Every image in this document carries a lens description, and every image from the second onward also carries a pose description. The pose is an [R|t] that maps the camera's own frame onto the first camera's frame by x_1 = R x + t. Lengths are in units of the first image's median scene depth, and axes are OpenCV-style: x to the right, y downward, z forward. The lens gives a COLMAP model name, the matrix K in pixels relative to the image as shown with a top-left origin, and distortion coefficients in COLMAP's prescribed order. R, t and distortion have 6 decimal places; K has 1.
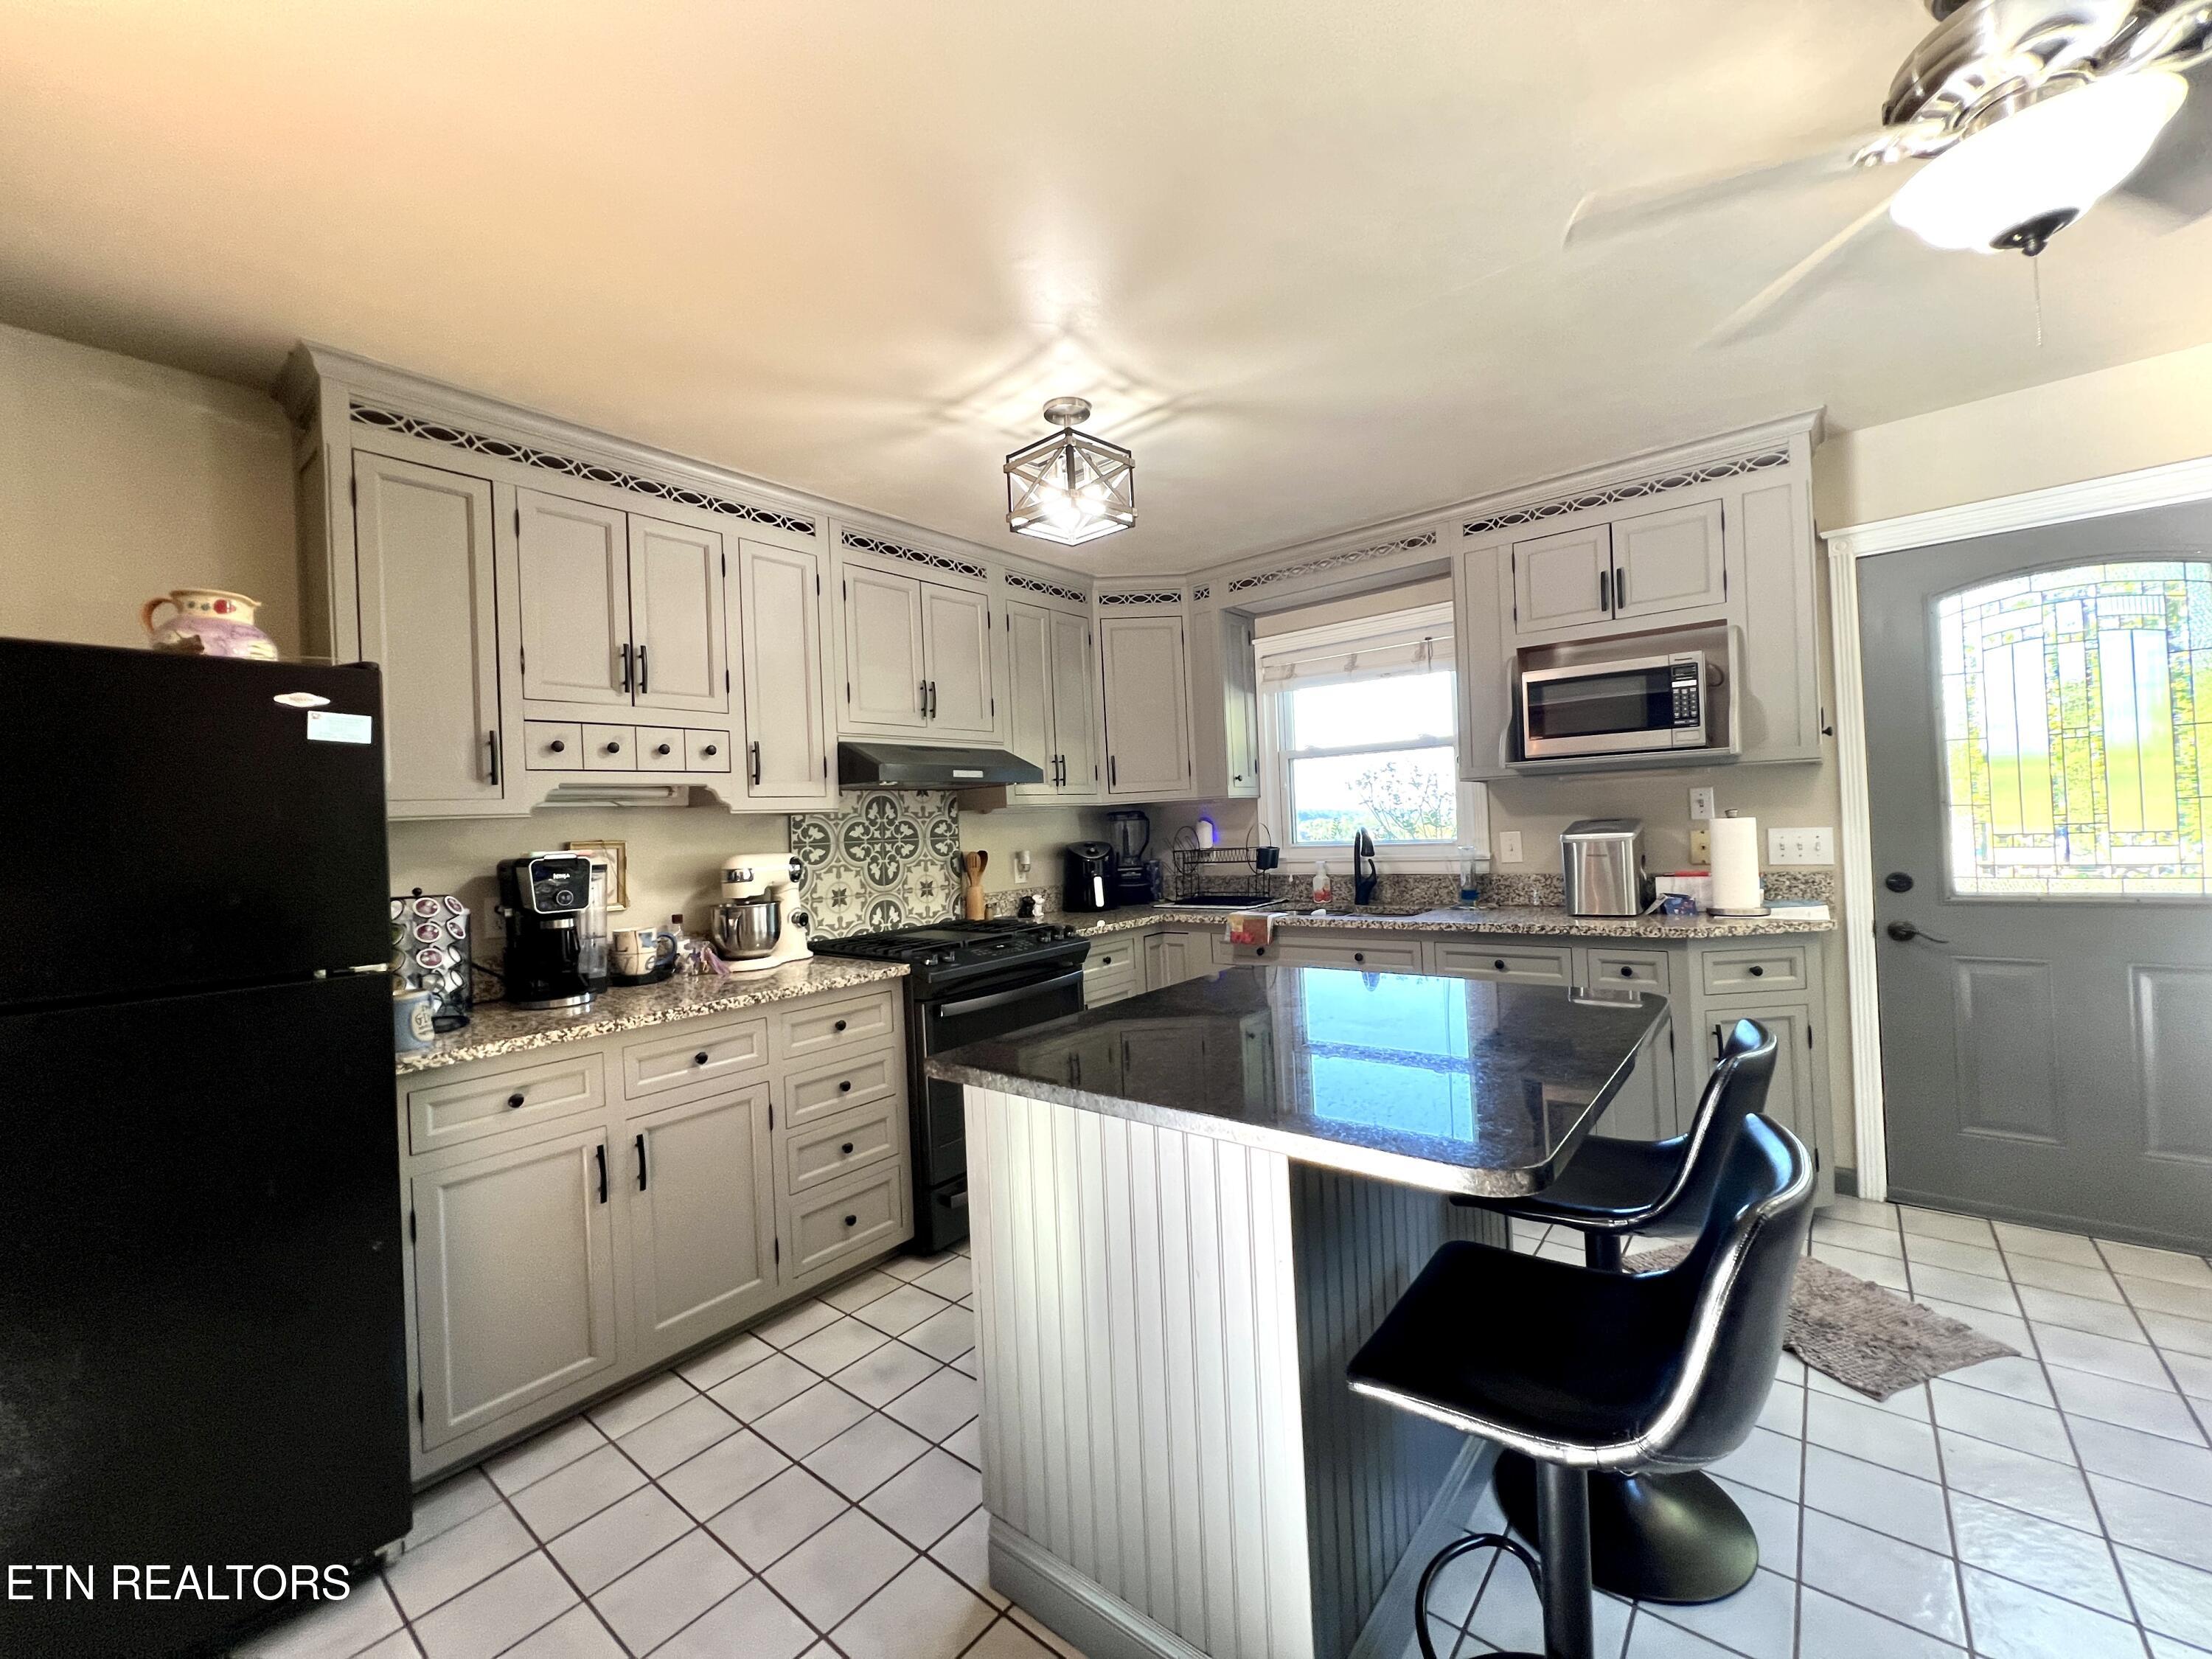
lens RADIAL K [[883.0, 0, 1099.9], [0, 883.0, 822.2], [0, 0, 1]] dist [-0.003345, 0.000134]
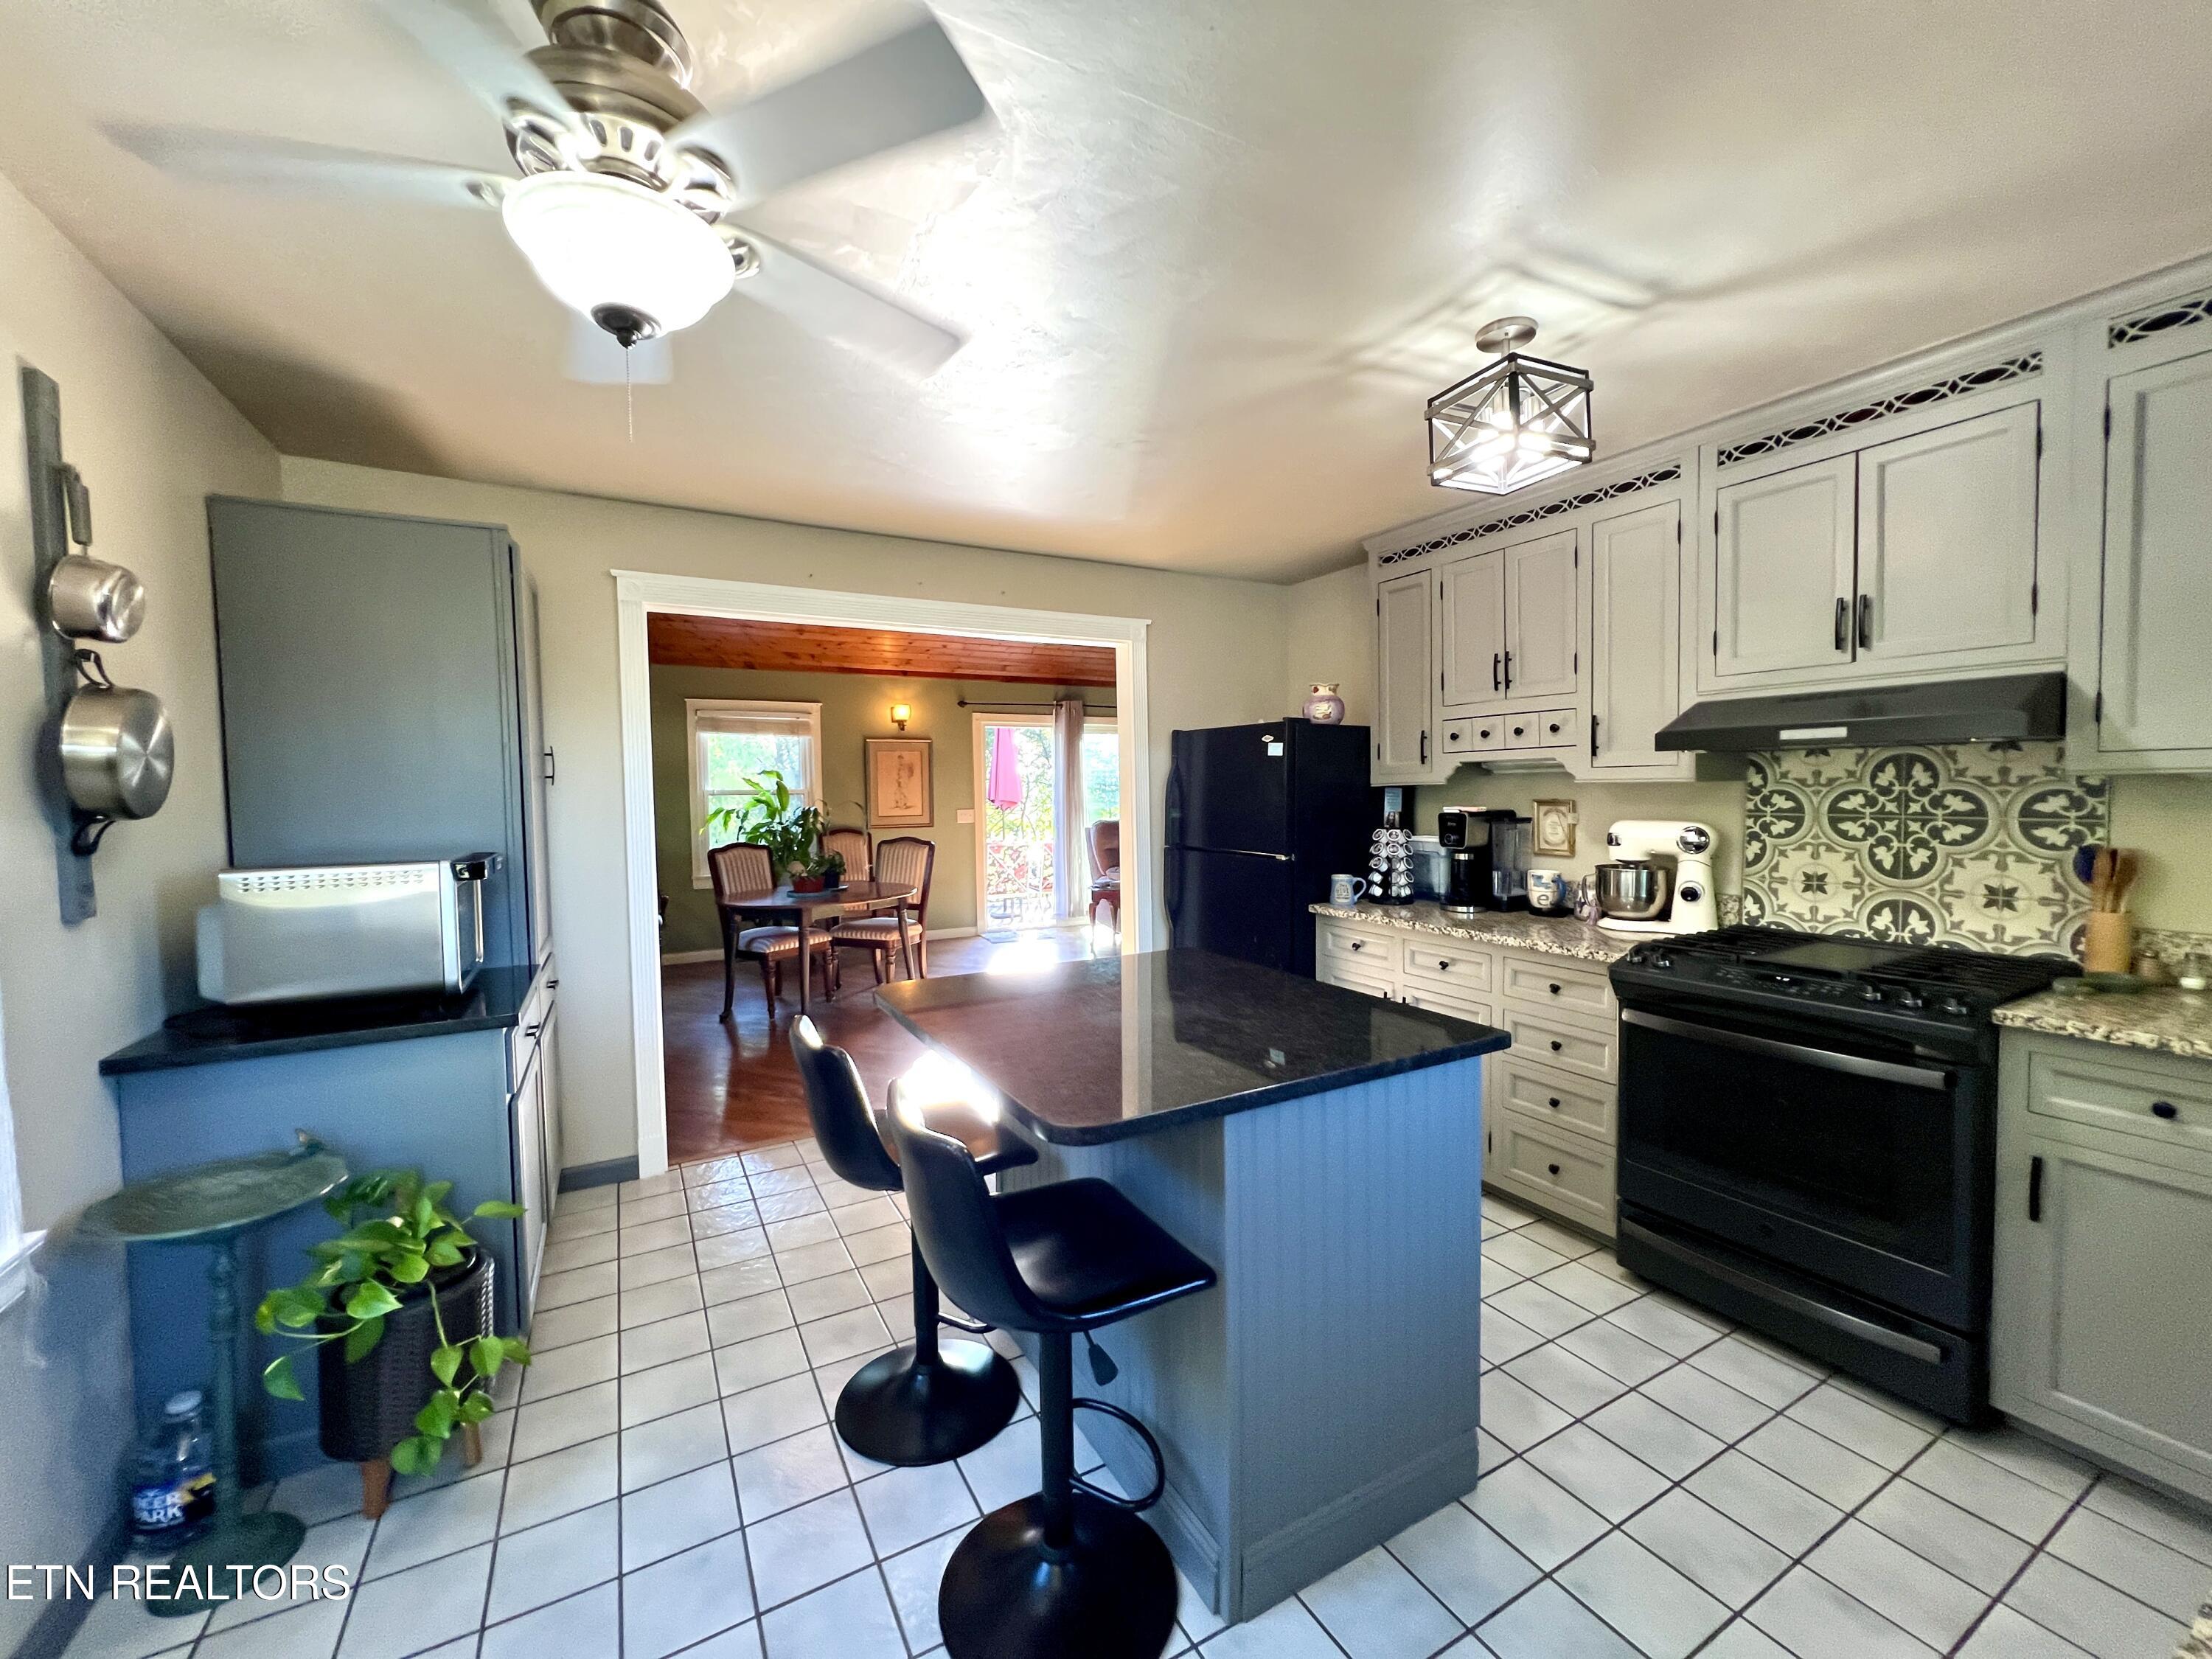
lens RADIAL K [[883.0, 0, 1099.9], [0, 883.0, 822.2], [0, 0, 1]] dist [-0.003345, 0.000134]
pose [[-0.368357, 0.089526, -0.925364, 0.752399], [0.037727, 0.995972, 0.081339, -0.065681], [0.928919, -0.004950, -0.370251, 0.763338]]
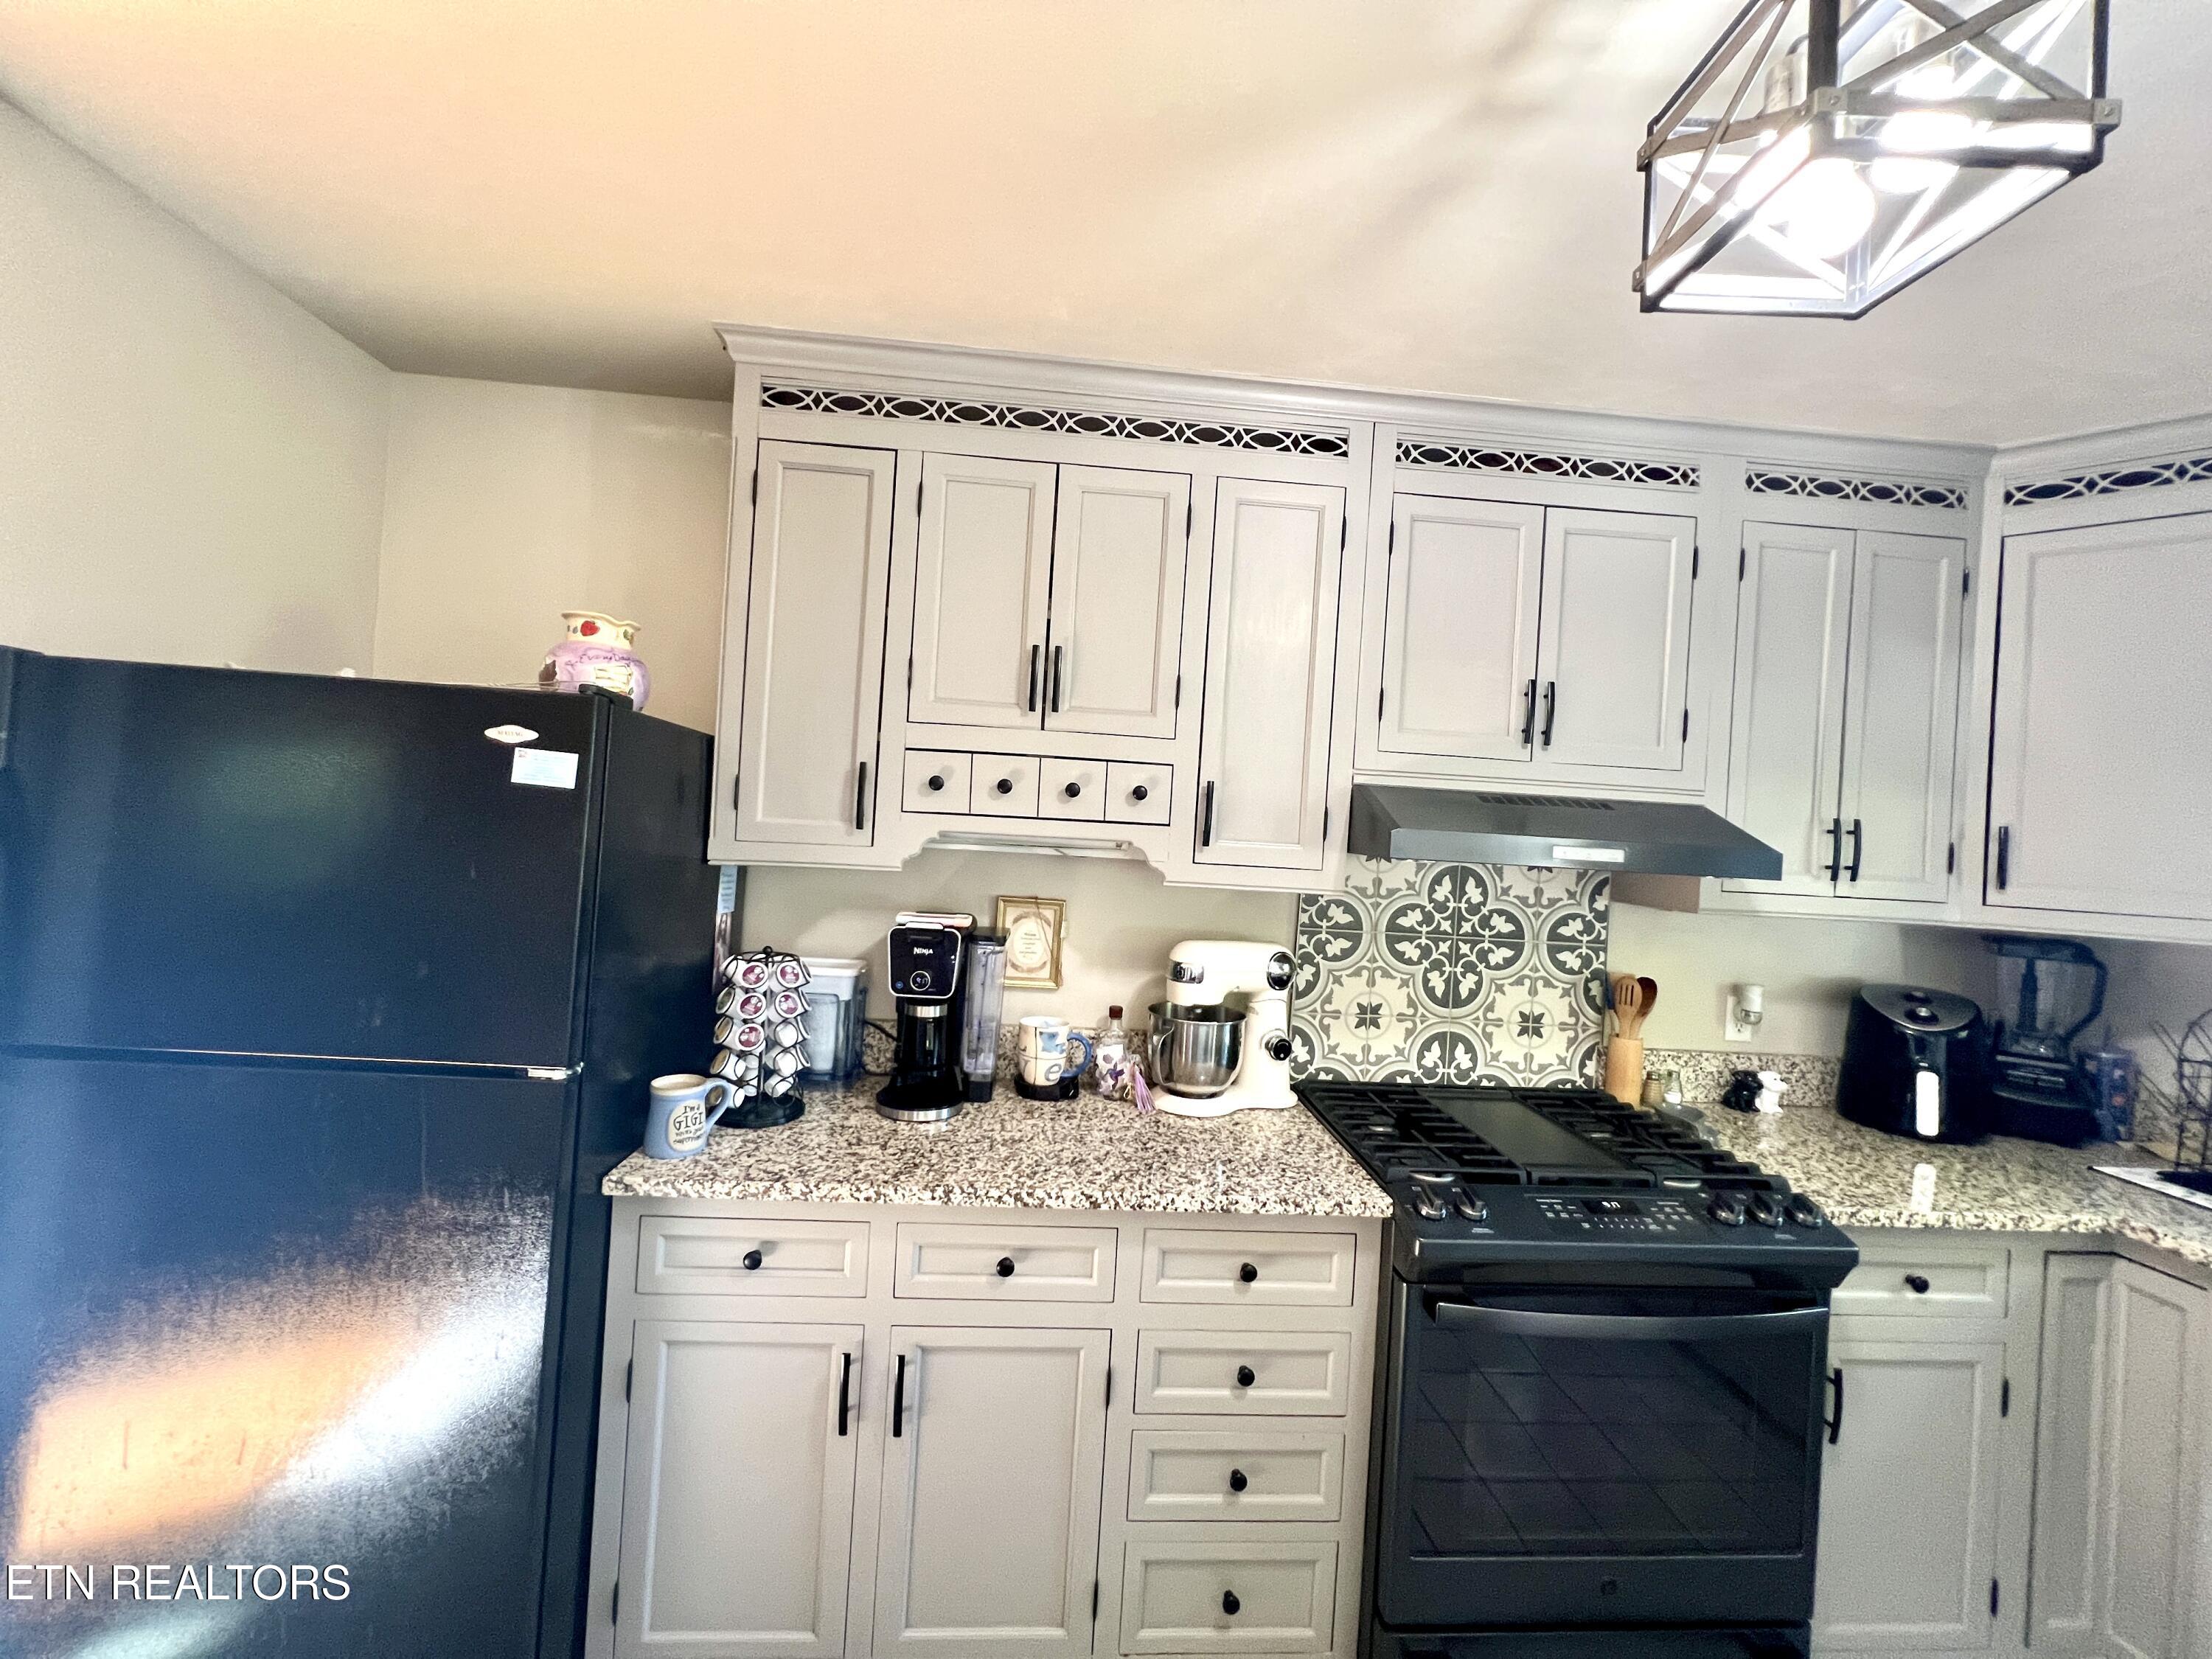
lens RADIAL K [[883.0, 0, 1099.9], [0, 883.0, 822.2], [0, 0, 1]] dist [-0.003345, 0.000134]
pose [[0.682195, 0.085682, -0.726133, 0.035106], [-0.086677, 0.995584, 0.036044, -0.070626], [0.726015, 0.038350, 0.686609, 0.441314]]
